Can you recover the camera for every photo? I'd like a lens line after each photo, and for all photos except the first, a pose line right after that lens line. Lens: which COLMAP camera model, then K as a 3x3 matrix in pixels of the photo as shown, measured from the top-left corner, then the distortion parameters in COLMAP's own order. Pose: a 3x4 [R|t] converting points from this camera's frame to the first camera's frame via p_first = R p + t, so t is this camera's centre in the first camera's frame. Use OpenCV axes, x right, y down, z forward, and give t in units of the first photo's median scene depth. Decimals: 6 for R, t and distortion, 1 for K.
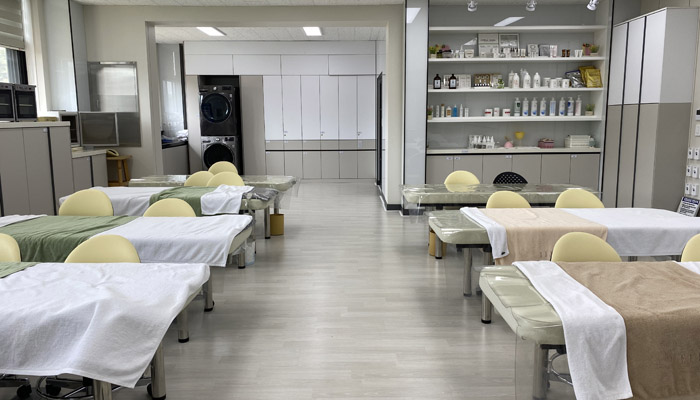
lens RADIAL K [[541.1, 0, 348.6], [0, 541.1, 200.3], [0, 0, 1]] dist [-0.006570, -0.013216]
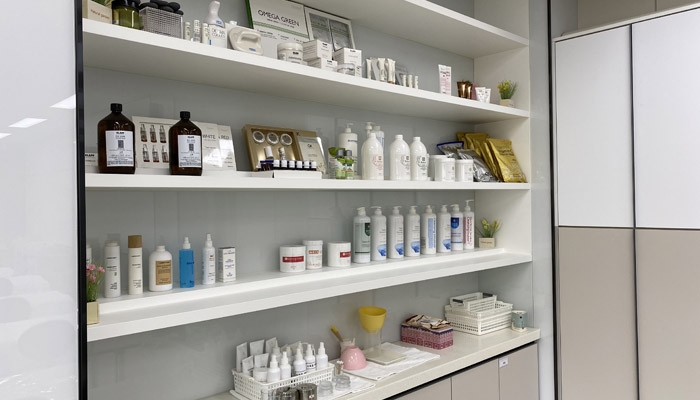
lens RADIAL K [[541.1, 0, 349.1], [0, 541.1, 204.0], [0, 0, 1]] dist [-0.006570, -0.013216]
pose [[0.718806, -0.005575, 0.695189, 0.079871], [0.108818, 0.988544, -0.104588, -0.159417], [-0.686642, 0.150827, 0.711178, 0.776182]]
